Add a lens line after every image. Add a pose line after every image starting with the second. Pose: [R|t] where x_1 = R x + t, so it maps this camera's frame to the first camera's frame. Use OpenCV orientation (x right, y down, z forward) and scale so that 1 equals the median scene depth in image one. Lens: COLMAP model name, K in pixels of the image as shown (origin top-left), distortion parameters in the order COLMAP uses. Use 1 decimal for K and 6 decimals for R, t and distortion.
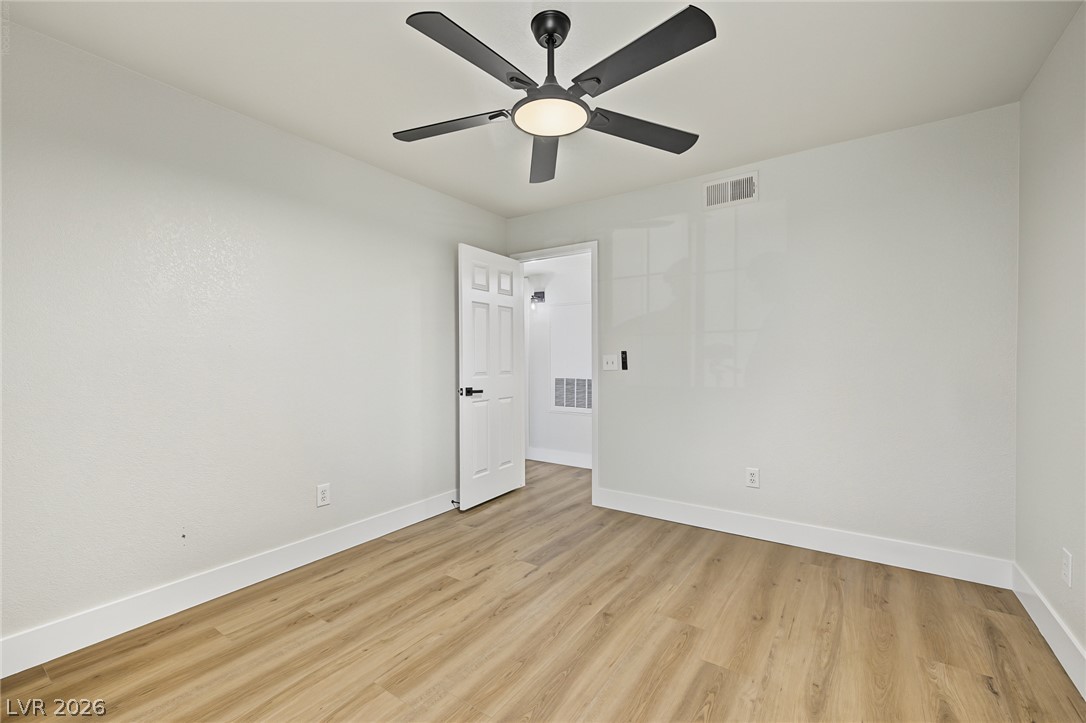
lens RADIAL K [[457.3, 0, 539.1], [0, 457.3, 361.2], [0, 0, 1]] dist [0.007619, -0.000686]
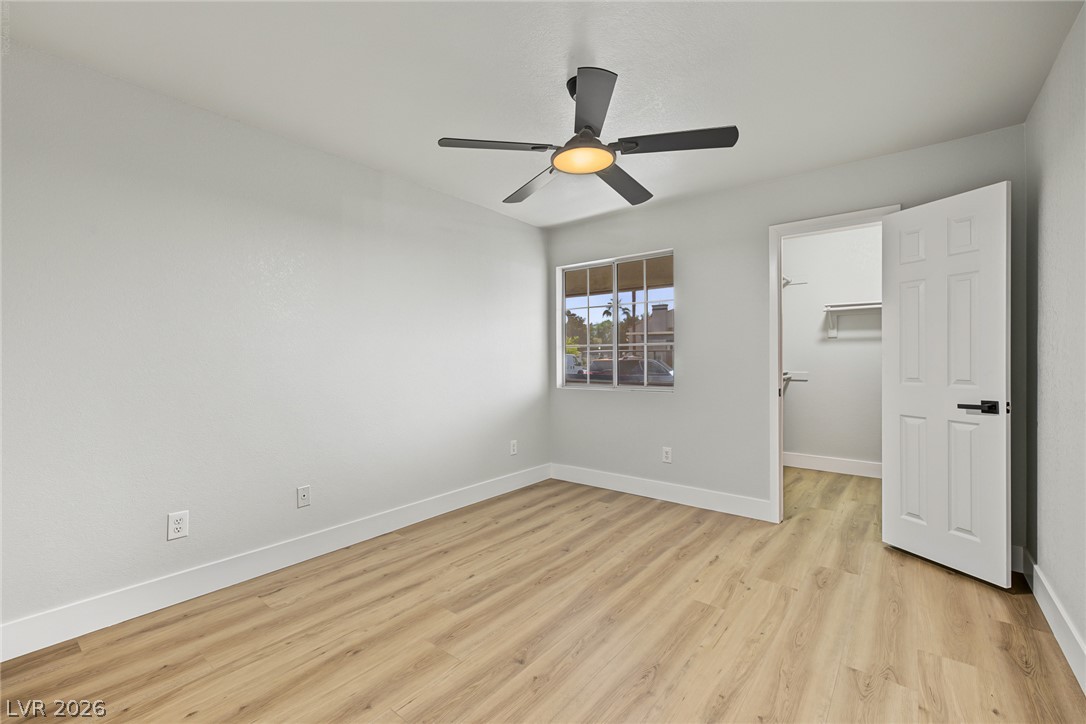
lens RADIAL K [[457.3, 0, 539.1], [0, 457.3, 361.7], [0, 0, 1]] dist [0.007619, -0.000686]
pose [[-0.997511, 0.005839, 0.070272, 0.054312], [0.006827, 0.999881, 0.013818, -0.013569], [-0.070183, 0.014264, -0.997432, 1.989852]]
